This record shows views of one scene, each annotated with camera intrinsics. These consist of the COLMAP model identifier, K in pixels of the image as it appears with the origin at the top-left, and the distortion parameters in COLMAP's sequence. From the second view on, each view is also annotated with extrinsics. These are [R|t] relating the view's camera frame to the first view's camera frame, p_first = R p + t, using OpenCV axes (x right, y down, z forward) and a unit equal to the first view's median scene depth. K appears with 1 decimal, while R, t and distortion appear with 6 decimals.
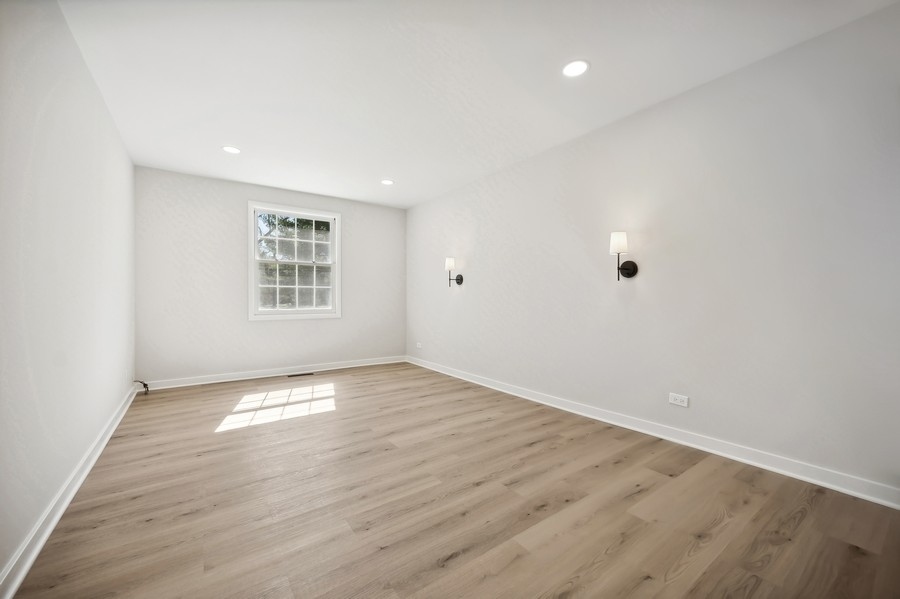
lens RADIAL K [[358.5, 0, 451.2], [0, 358.5, 297.5], [0, 0, 1]] dist [-0.000497, -0.000468]
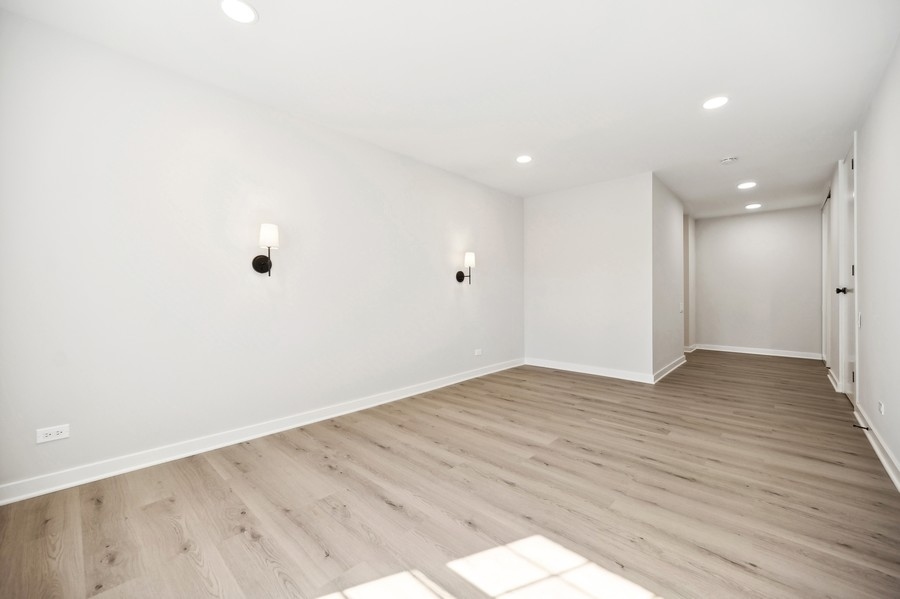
lens RADIAL K [[358.5, 0, 452.6], [0, 358.5, 301.3], [0, 0, 1]] dist [-0.000497, -0.000468]
pose [[-0.206845, -0.014388, 0.978268, -0.919588], [0.000198, 0.999891, 0.014748, 0.001972], [-0.978374, 0.003245, -0.206820, 1.261702]]
